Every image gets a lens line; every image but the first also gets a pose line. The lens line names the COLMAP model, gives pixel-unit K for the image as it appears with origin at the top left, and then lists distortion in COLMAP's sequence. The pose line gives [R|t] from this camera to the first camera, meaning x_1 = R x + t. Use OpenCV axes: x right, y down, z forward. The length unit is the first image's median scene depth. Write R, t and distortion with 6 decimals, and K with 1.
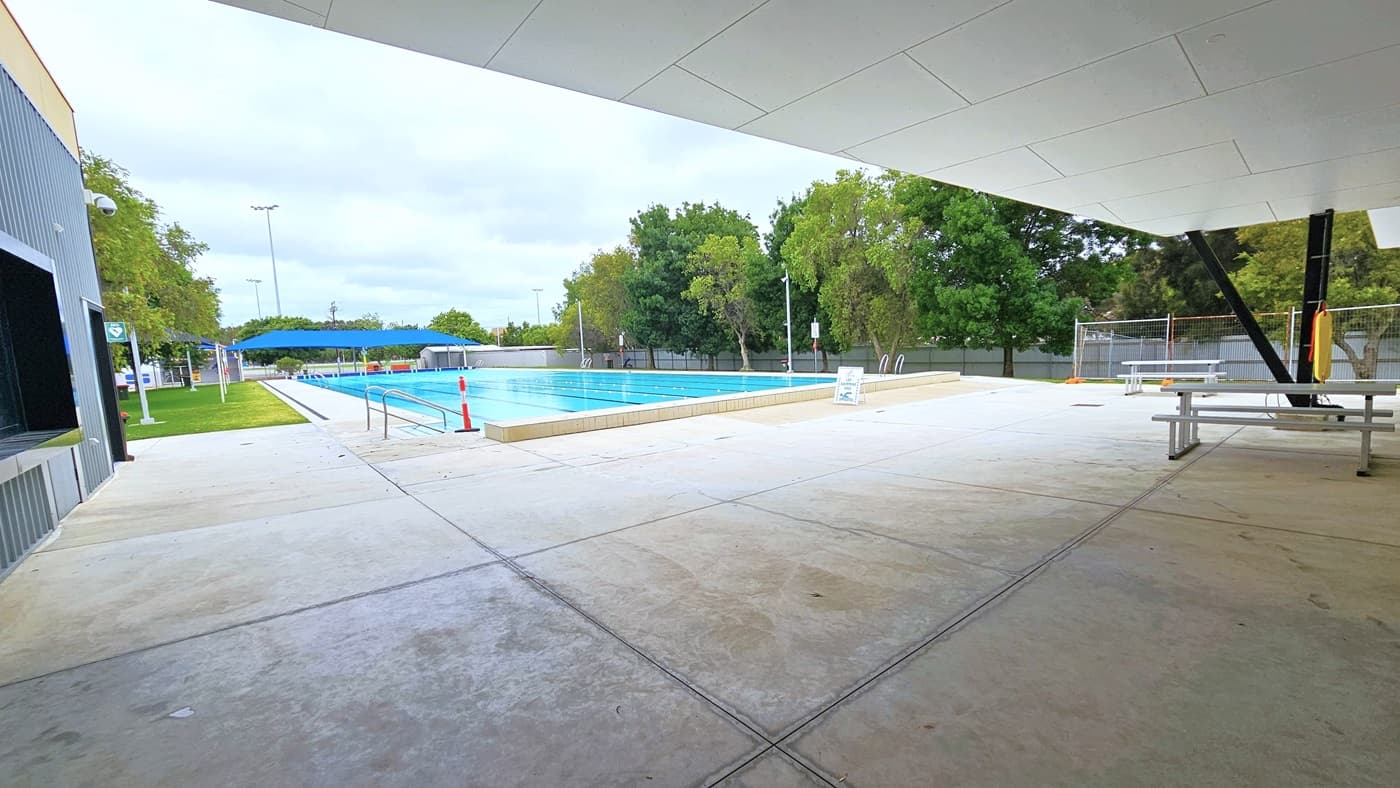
lens RADIAL K [[570.2, 0, 700.4], [0, 570.2, 409.5], [0, 0, 1]] dist [0.000477, -0.000026]
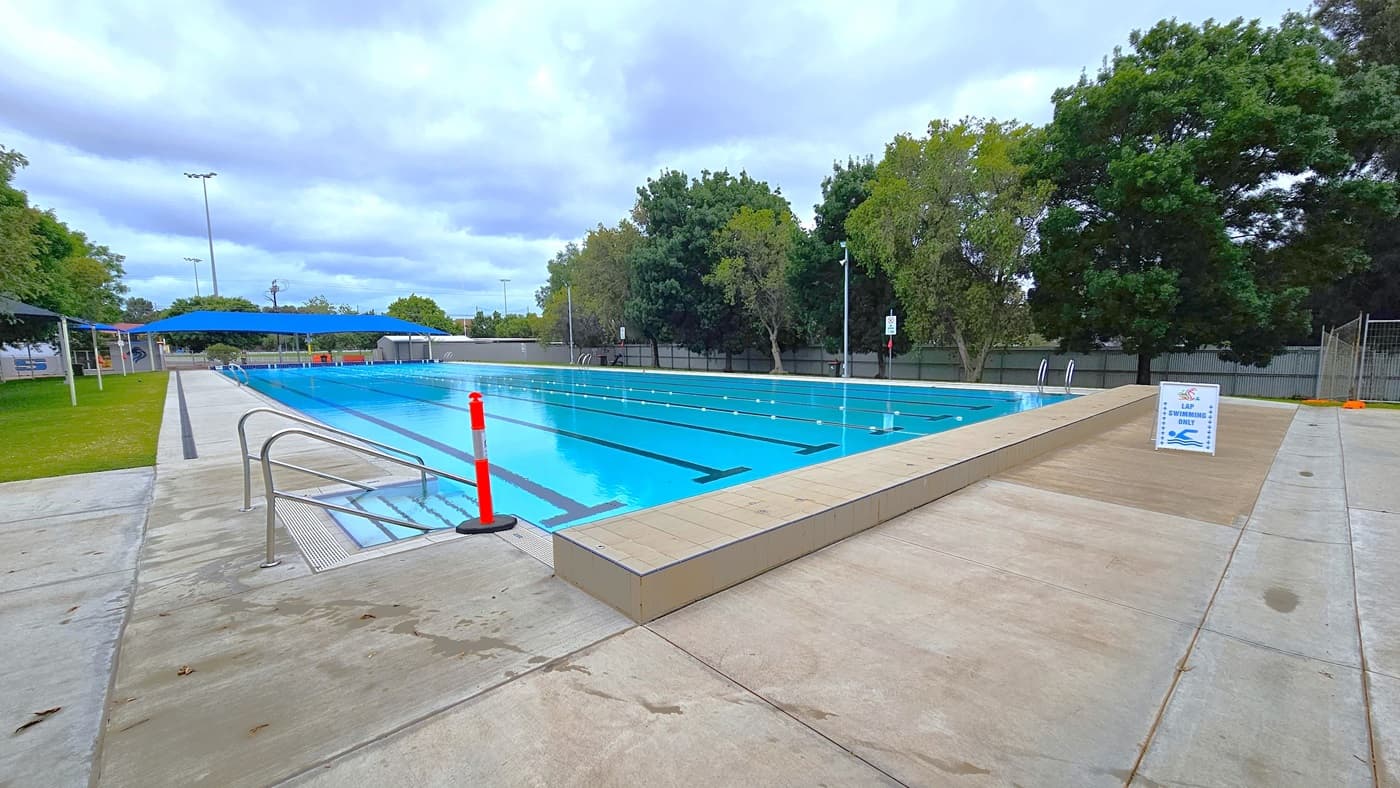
lens RADIAL K [[571.1, 0, 694.6], [0, 571.1, 411.9], [0, 0, 1]] dist [0.001077, 0.000025]
pose [[0.998440, 0.019979, 0.052139, -0.081446], [-0.020365, 0.999769, 0.006893, -0.014078], [-0.051990, -0.007944, 0.998616, 0.164455]]
